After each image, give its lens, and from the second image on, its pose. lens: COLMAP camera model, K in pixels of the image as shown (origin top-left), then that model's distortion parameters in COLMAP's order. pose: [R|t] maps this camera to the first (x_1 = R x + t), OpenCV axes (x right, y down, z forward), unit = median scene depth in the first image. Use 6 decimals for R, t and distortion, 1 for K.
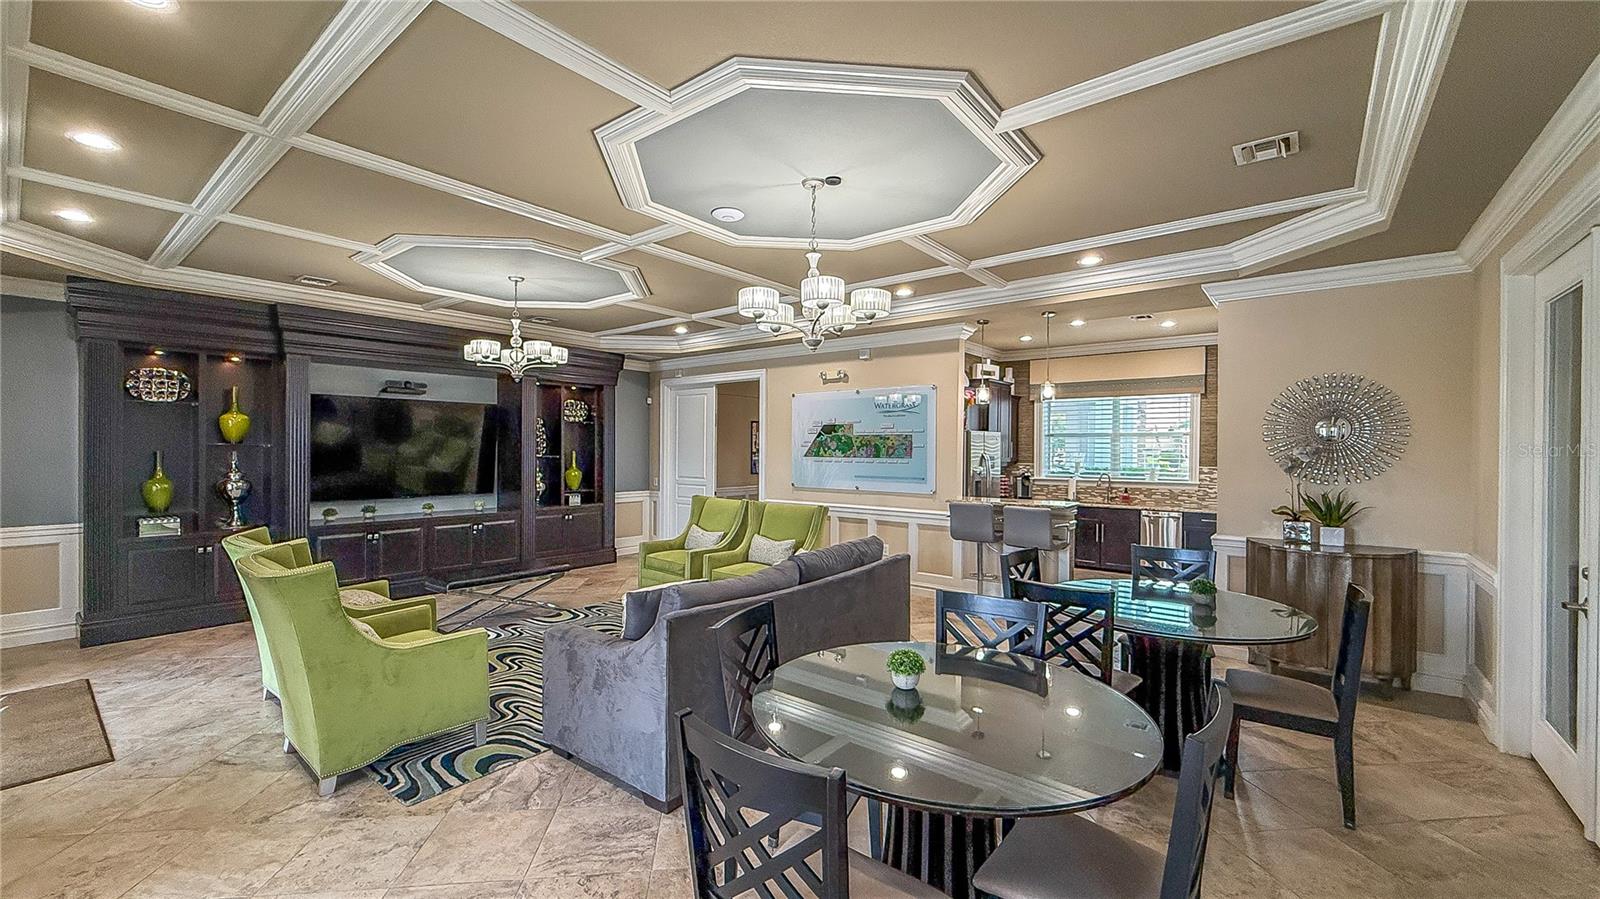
lens RADIAL K [[637.8, 0, 800.0], [0, 637.8, 449.5], [0, 0, 1]] dist [0.000612, -0.000219]
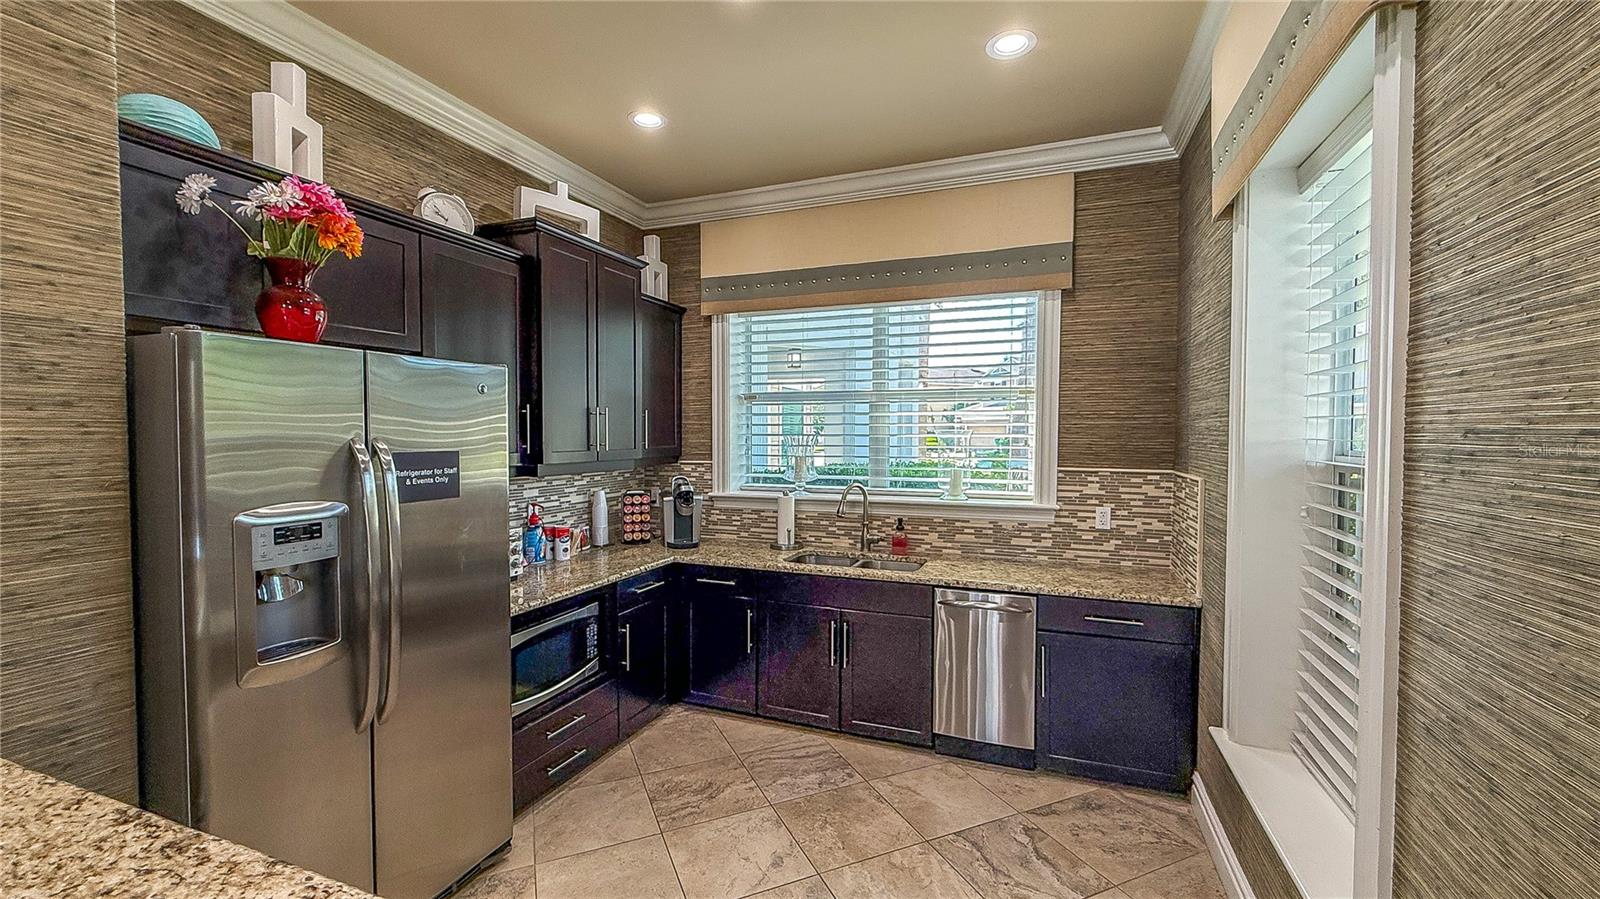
lens RADIAL K [[653.5, 0, 818.9], [0, 653.5, 448.8], [0, 0, 1]] dist [0.000264, -0.000305]
pose [[0.945997, -0.015506, 0.323803, 0.289548], [0.007280, 0.999620, 0.026600, 0.002338], [-0.324093, -0.022806, 0.945750, 0.549661]]
